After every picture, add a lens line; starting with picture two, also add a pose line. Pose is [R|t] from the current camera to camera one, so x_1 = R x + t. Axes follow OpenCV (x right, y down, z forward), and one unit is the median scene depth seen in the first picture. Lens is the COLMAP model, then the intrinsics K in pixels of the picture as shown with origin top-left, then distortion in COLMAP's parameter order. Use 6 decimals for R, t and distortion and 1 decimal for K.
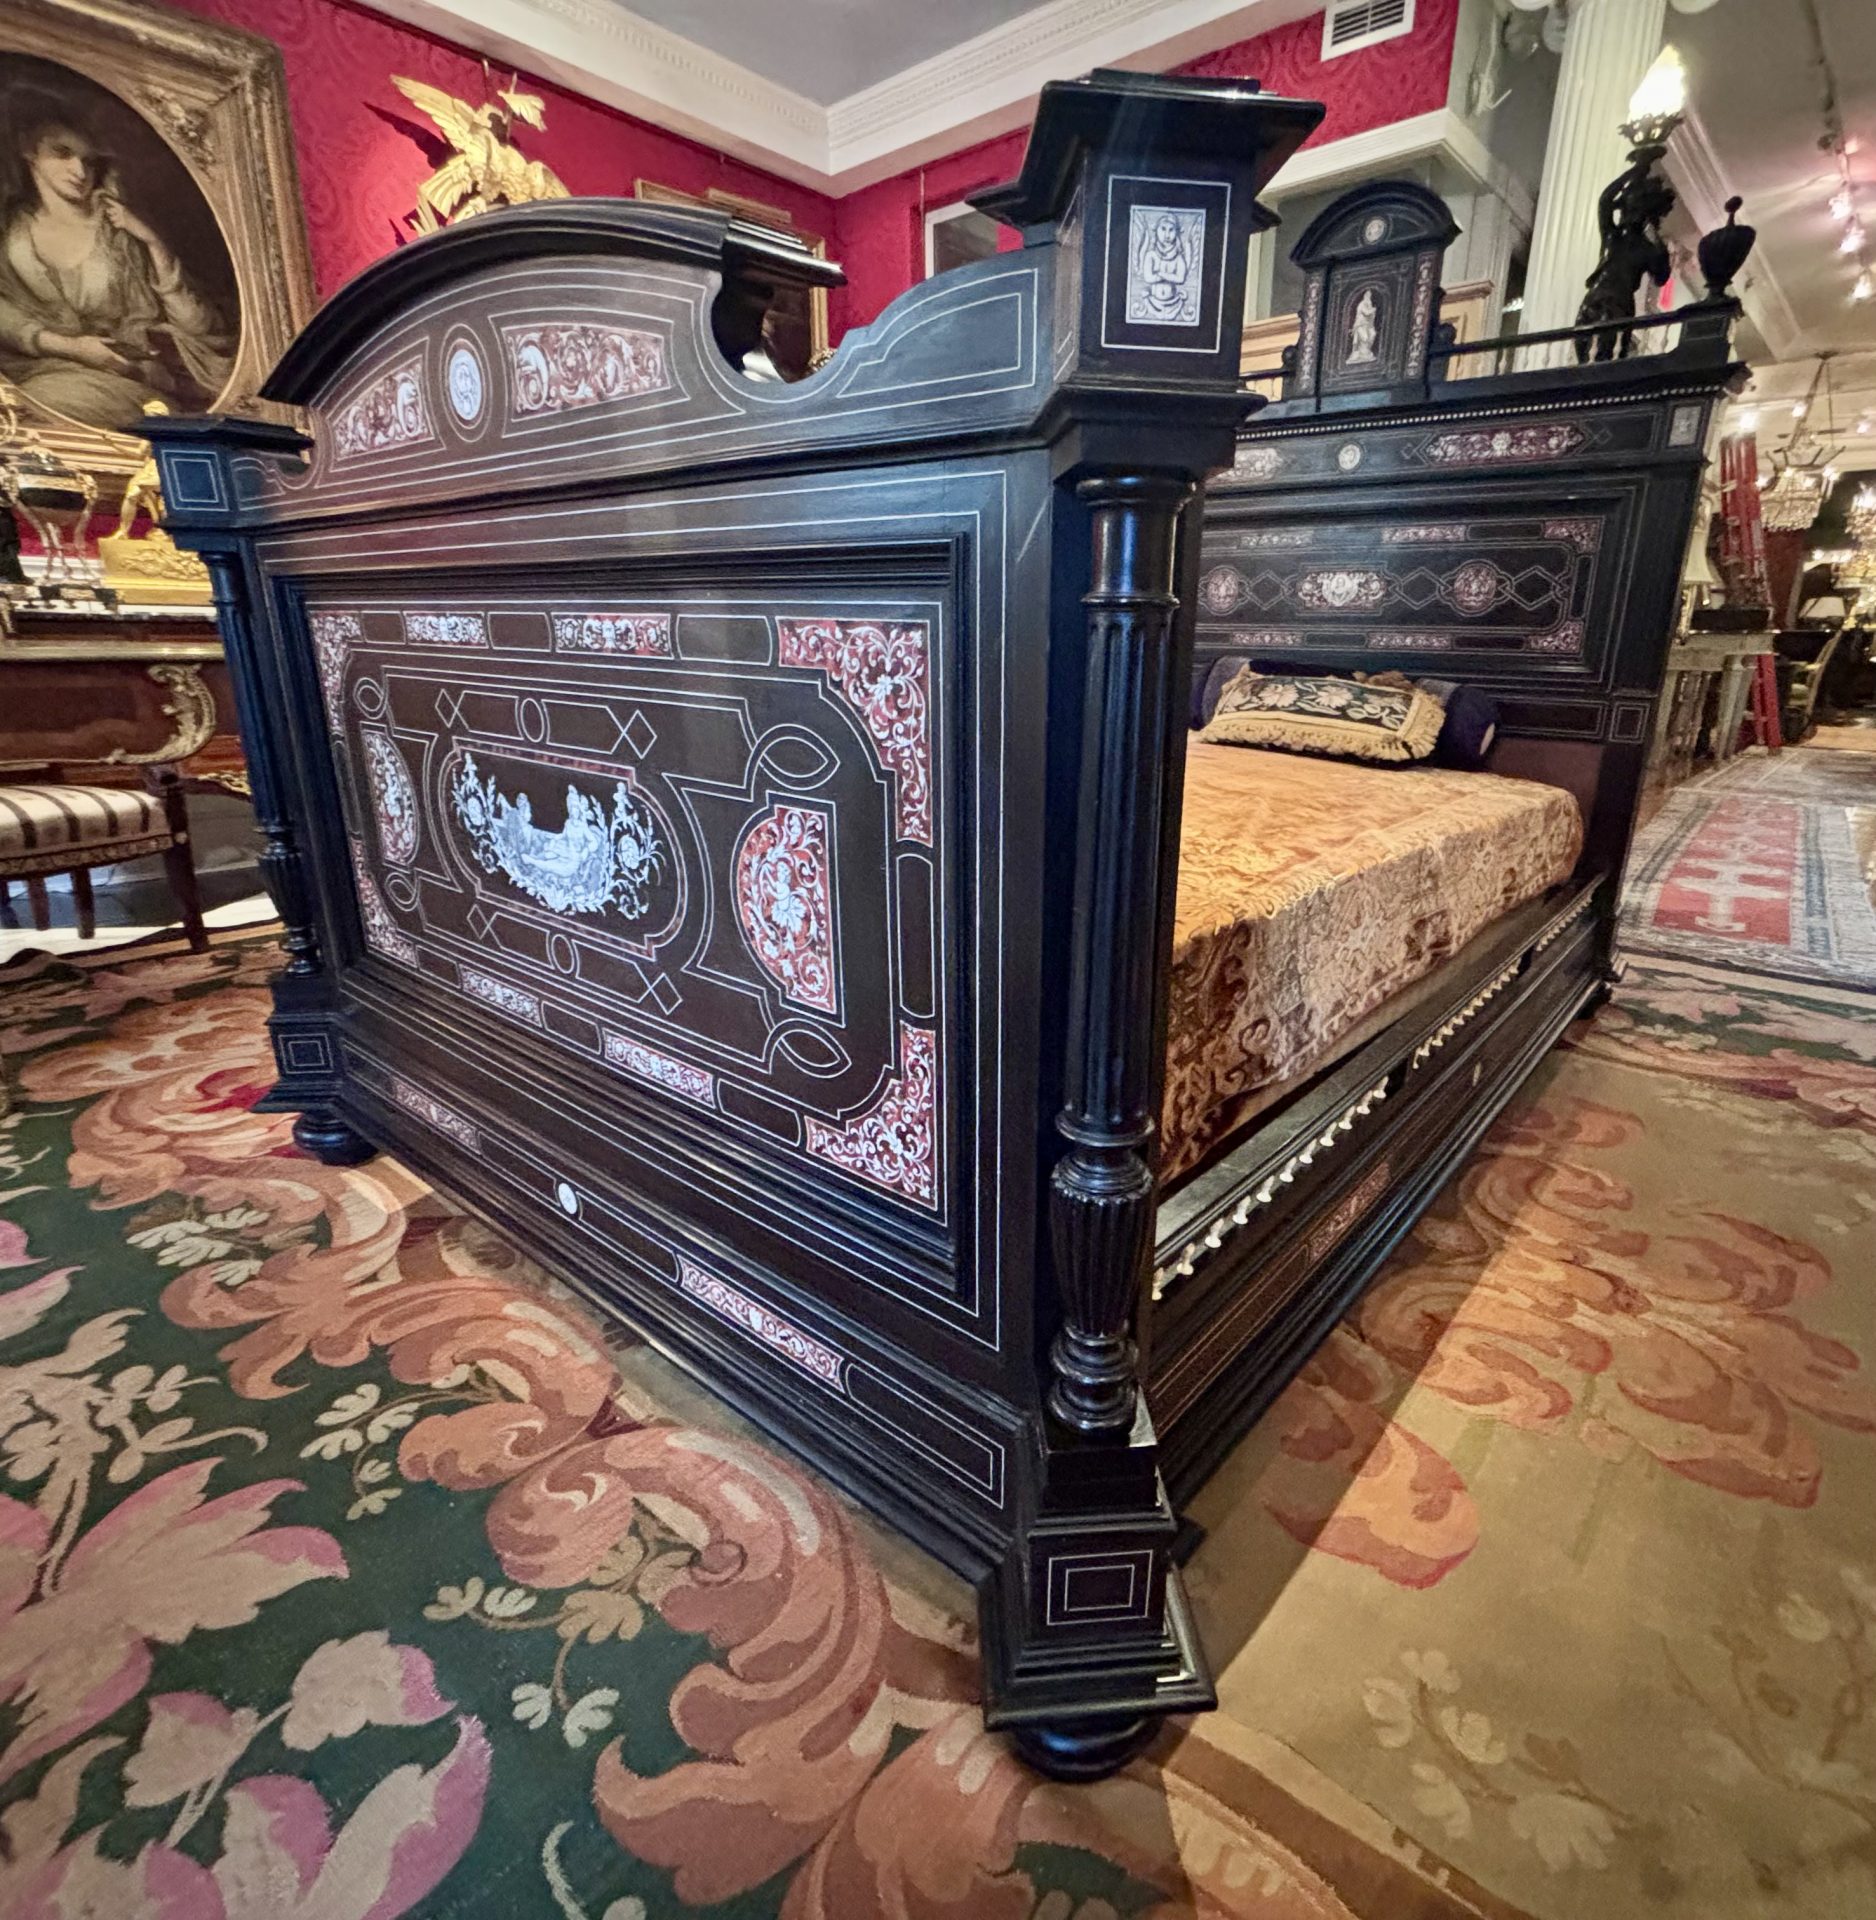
lens RADIAL K [[1031.1, 0, 1014.7], [0, 1031.1, 961.3], [0, 0, 1]] dist [-0.005184, 0.005212]
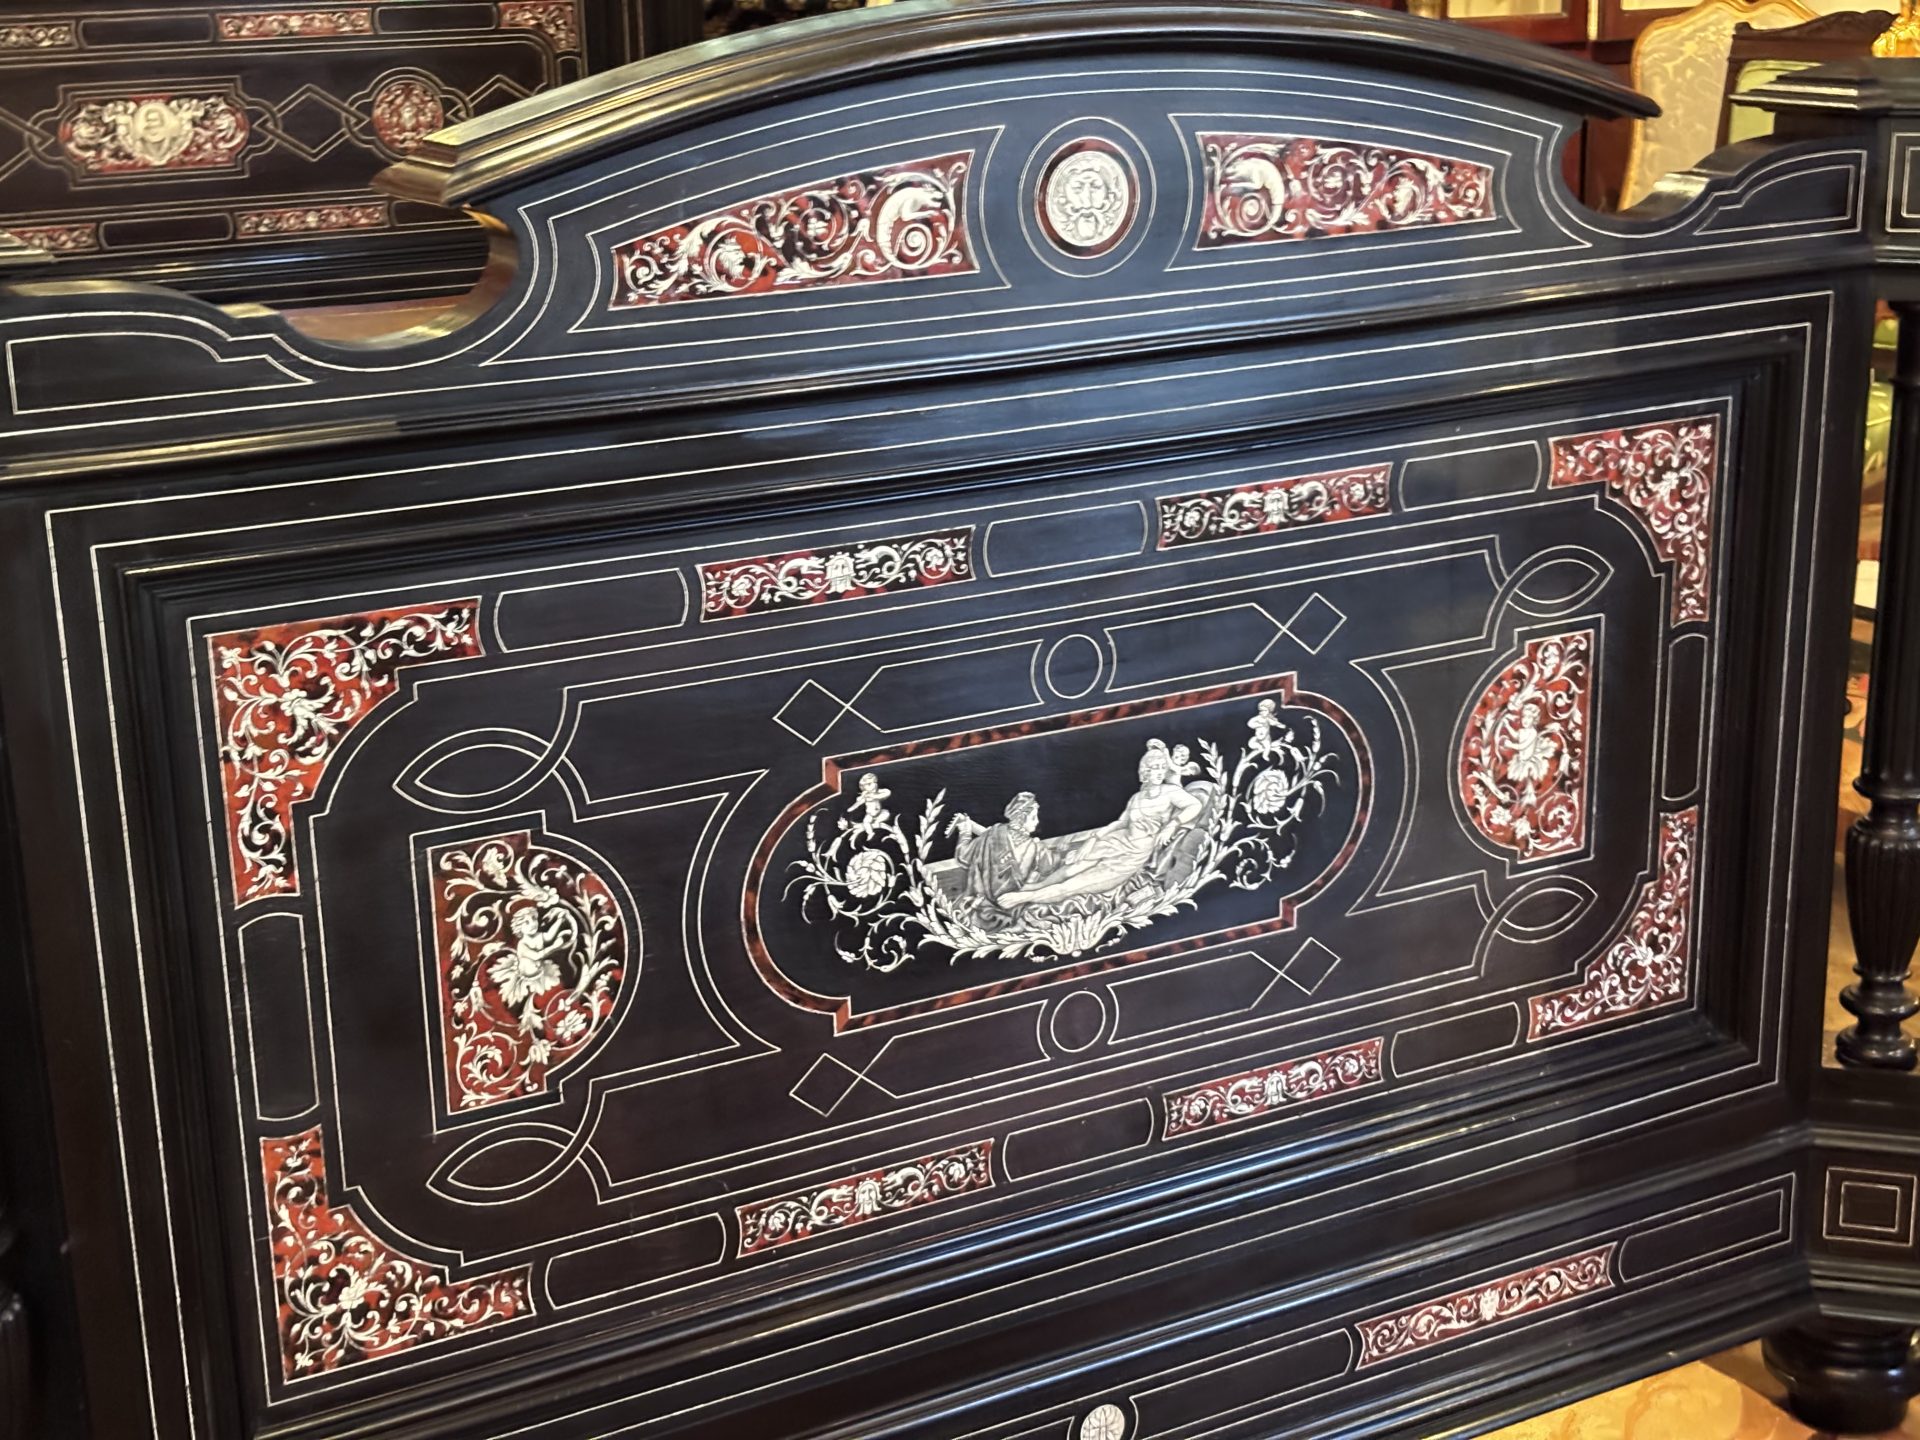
lens RADIAL K [[2904.6, 0, 954.8], [0, 2904.6, 751.7], [0, 0, 1]] dist [0.122470, 0.000000]
pose [[0.366283, -0.295258, 0.882417, -1.881502], [0.314848, 0.931712, 0.181062, -0.478378], [-0.875618, 0.211508, 0.434232, 0.264769]]
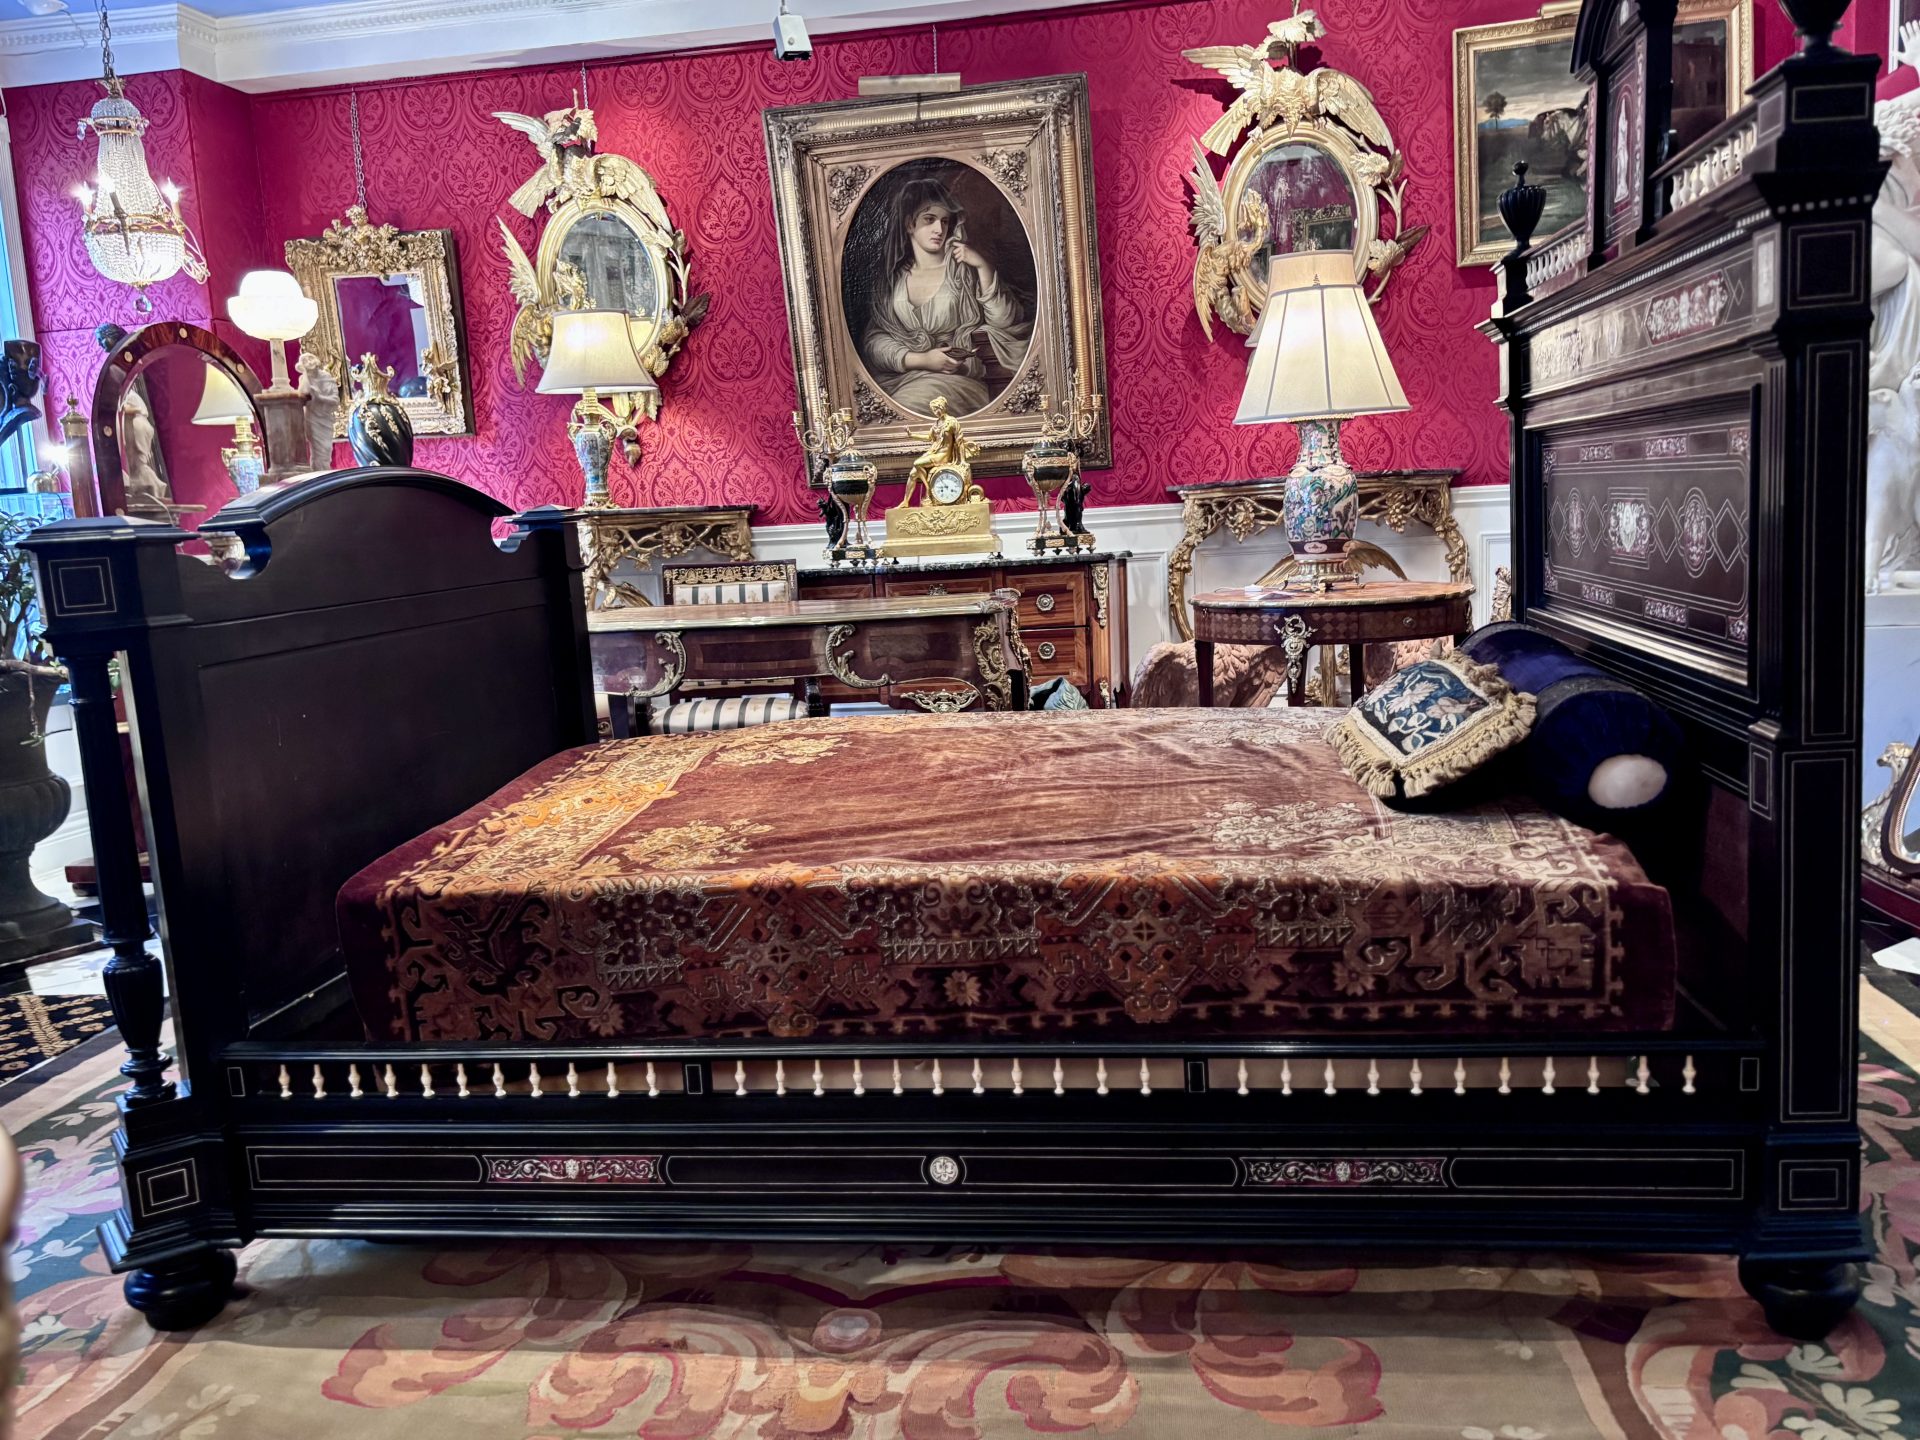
lens RADIAL K [[1522.0, 0, 967.6], [0, 1522.0, 737.0], [0, 0, 1]] dist [0.024359, -0.025448]
pose [[0.508618, 0.084216, -0.856863, 2.009907], [-0.200601, 0.979407, -0.022813, -0.283274], [0.837297, 0.183491, 0.515038, 0.428324]]
